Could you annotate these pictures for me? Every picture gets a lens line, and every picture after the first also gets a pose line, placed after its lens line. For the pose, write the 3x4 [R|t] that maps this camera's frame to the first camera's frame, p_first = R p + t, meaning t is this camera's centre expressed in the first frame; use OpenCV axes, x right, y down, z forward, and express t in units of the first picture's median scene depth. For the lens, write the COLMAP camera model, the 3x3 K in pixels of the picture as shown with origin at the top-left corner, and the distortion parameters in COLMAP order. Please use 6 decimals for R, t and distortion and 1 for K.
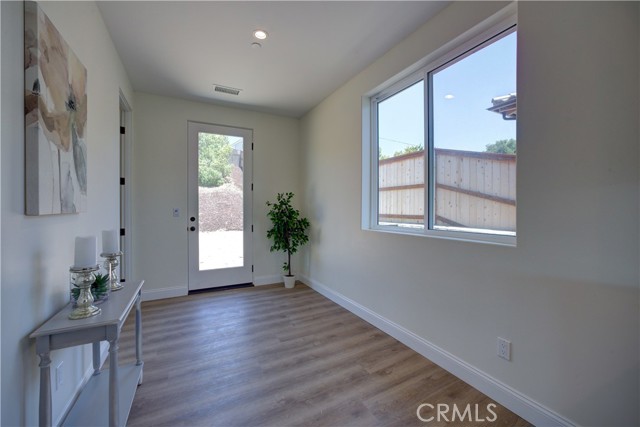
lens RADIAL K [[252.4, 0, 318.8], [0, 252.4, 211.3], [0, 0, 1]] dist [-0.011538, 0.003393]
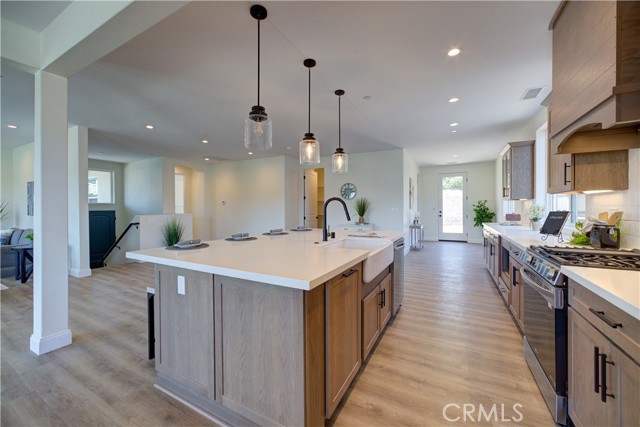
lens RADIAL K [[252.4, 0, 318.9], [0, 252.4, 210.3], [0, 0, 1]] dist [-0.011538, 0.003393]
pose [[0.554708, -0.001620, -0.832043, 0.868723], [0.003486, 0.999994, 0.000377, 0.007819], [0.832038, -0.003110, 0.554710, -1.336000]]
